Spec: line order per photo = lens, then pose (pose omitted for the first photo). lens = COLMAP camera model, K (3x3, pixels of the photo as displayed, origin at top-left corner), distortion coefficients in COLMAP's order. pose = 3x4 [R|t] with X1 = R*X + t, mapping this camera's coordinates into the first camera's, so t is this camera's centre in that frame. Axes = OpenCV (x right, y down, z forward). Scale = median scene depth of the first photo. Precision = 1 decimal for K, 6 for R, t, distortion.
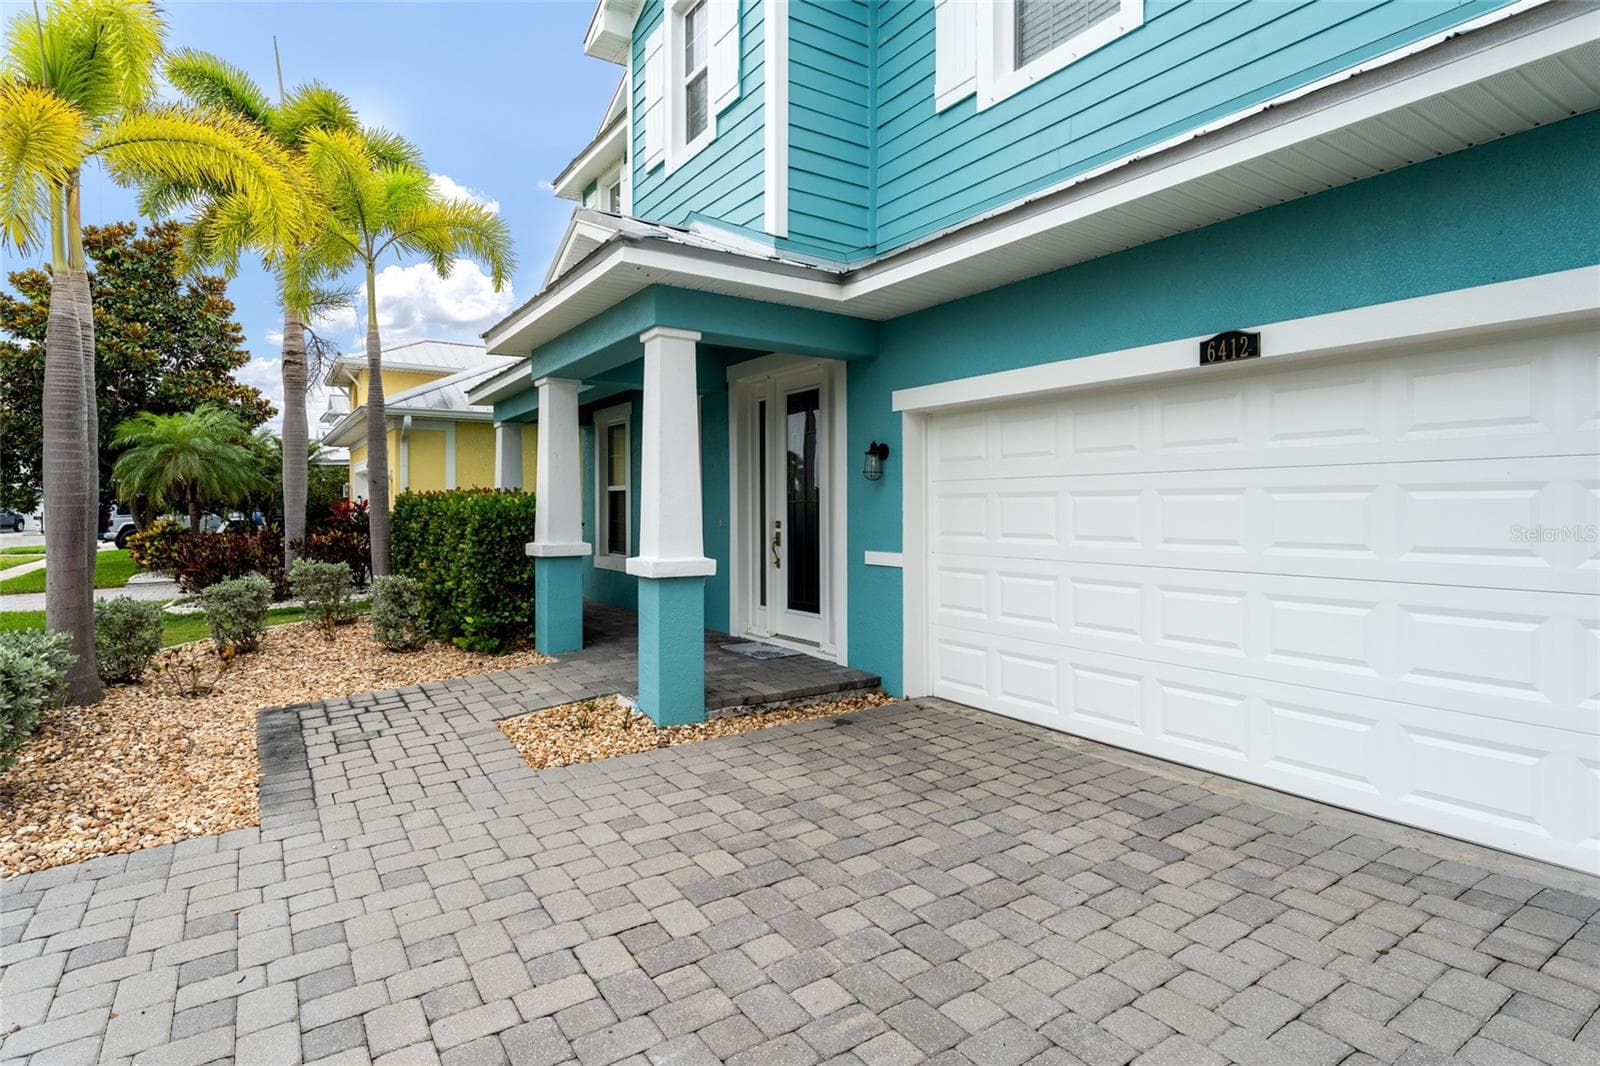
lens RADIAL K [[830.2, 0, 804.2], [0, 830.2, 504.1], [0, 0, 1]] dist [0.000323, 0.000176]
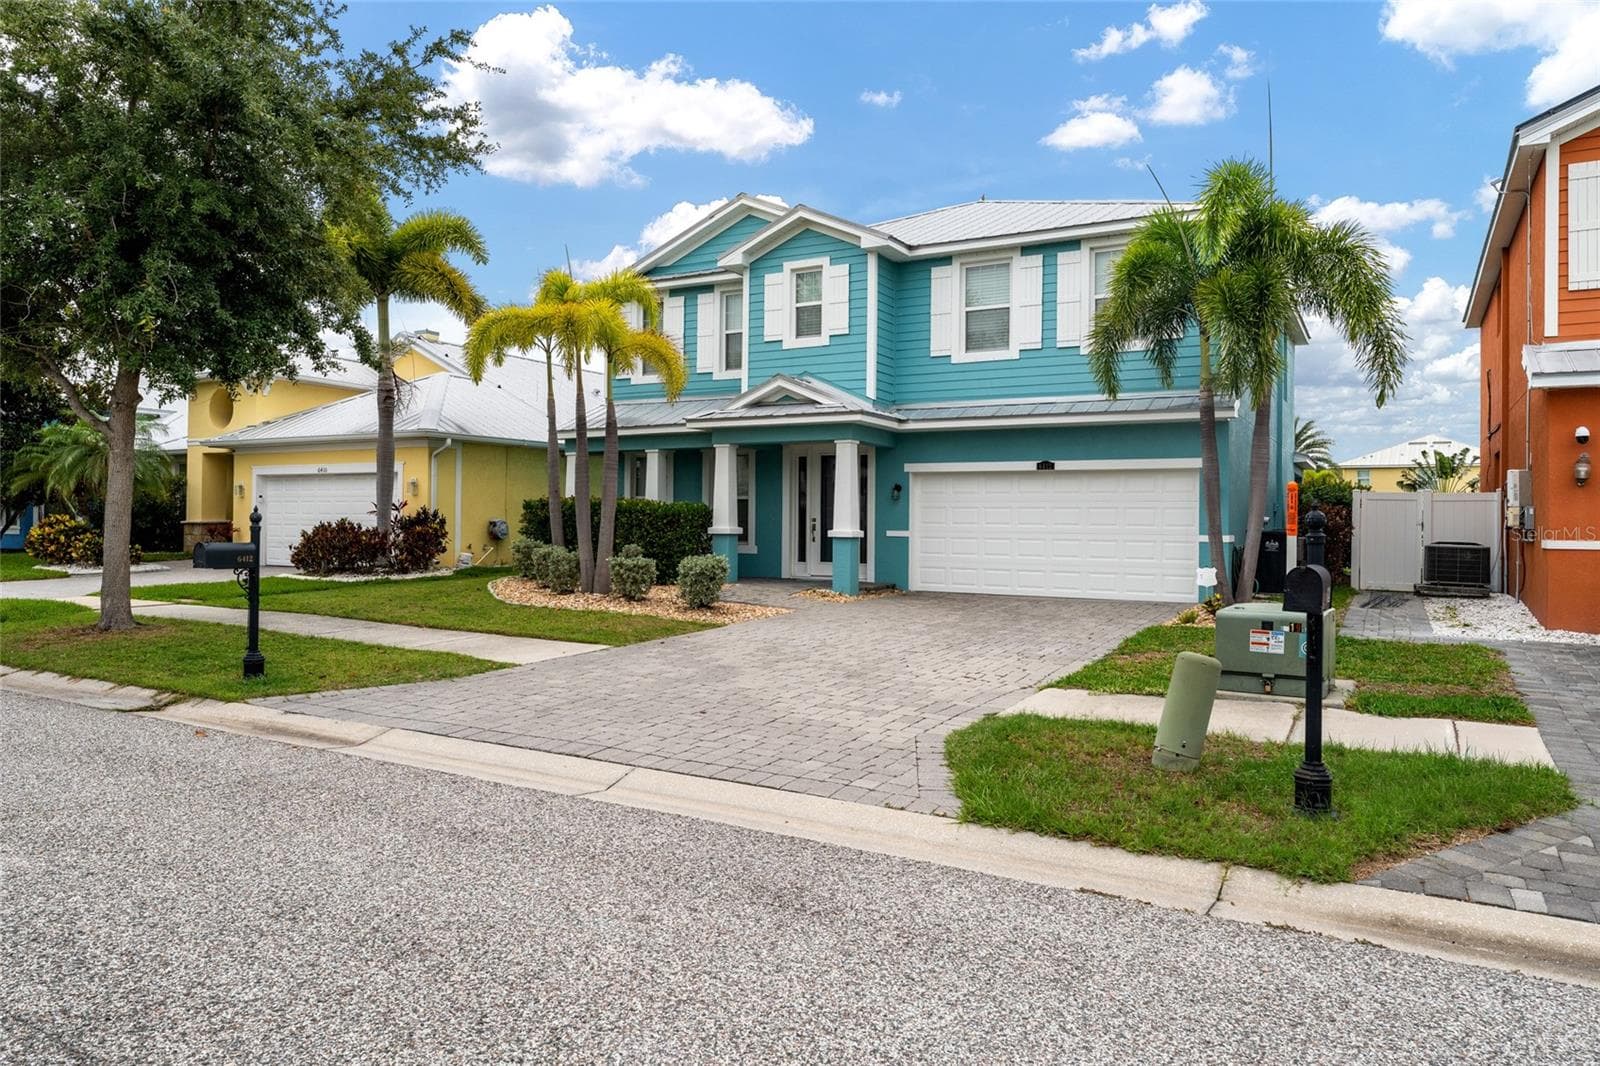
lens RADIAL K [[1026.7, 0, 803.3], [0, 1026.7, 512.5], [0, 0, 1]] dist [-0.000480, 0.000097]
pose [[0.892311, 0.018834, 0.451029, -1.465330], [-0.016085, 0.999821, -0.009927, 0.039110], [-0.451135, 0.001603, 0.892454, -1.489922]]
